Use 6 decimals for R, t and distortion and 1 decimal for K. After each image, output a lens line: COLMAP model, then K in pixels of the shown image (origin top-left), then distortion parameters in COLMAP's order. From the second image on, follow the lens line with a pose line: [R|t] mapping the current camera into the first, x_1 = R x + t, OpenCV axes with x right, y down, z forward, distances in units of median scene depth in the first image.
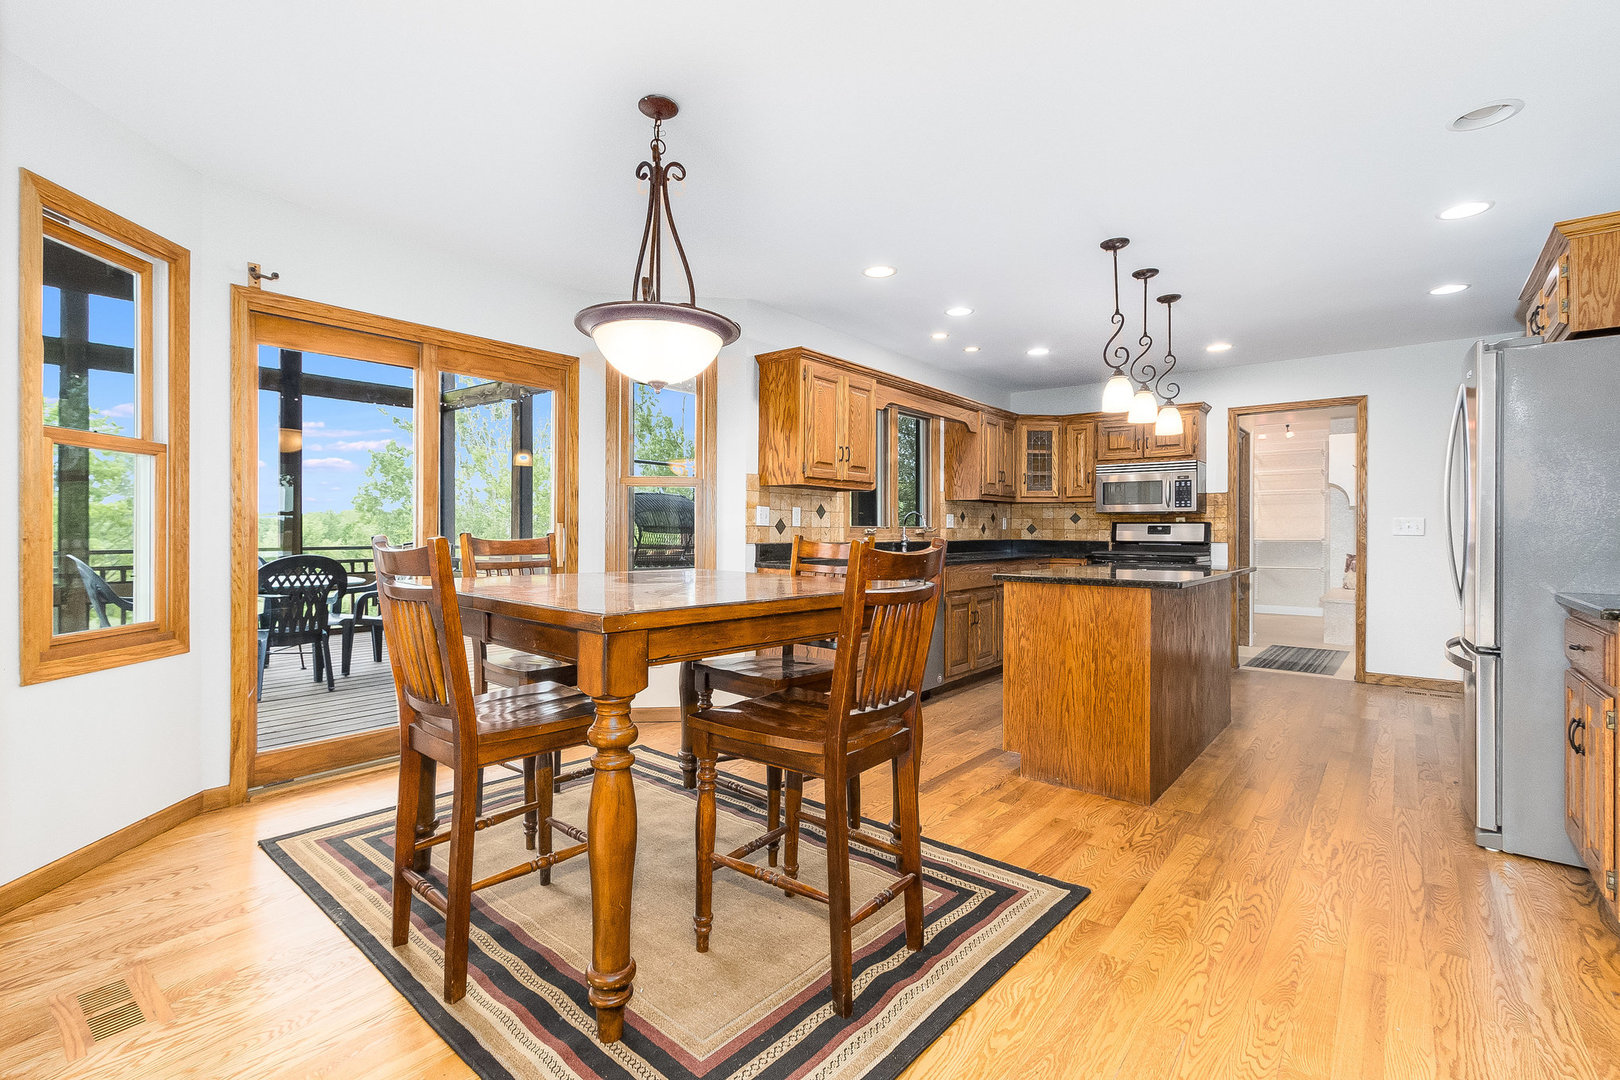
lens RADIAL K [[740.6, 0, 807.4], [0, 740.6, 533.4], [0, 0, 1]] dist [0.001047, -0.000050]
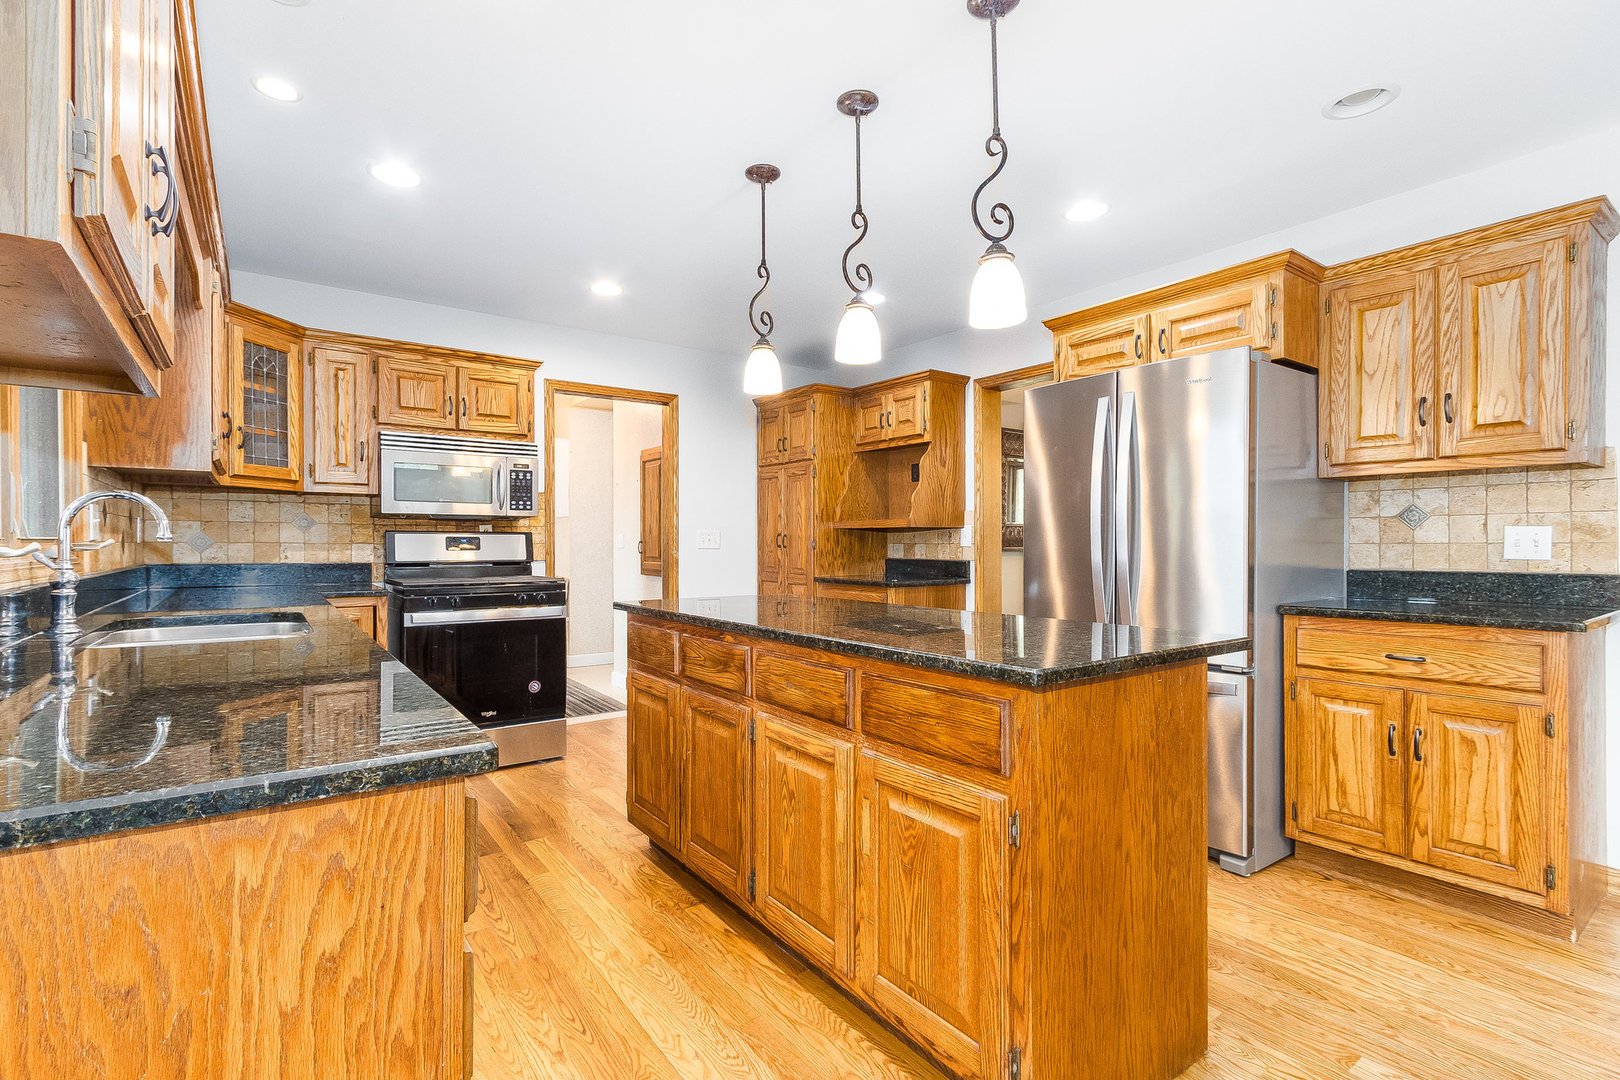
lens RADIAL K [[740.6, 0, 809.5], [0, 740.6, 543.6], [0, 0, 1]] dist [0.001047, -0.000050]
pose [[0.279902, -0.000662, 0.960028, -0.069049], [0.002010, 0.999998, 0.000104, -0.003724], [-0.960027, 0.001900, 0.279902, 0.526935]]
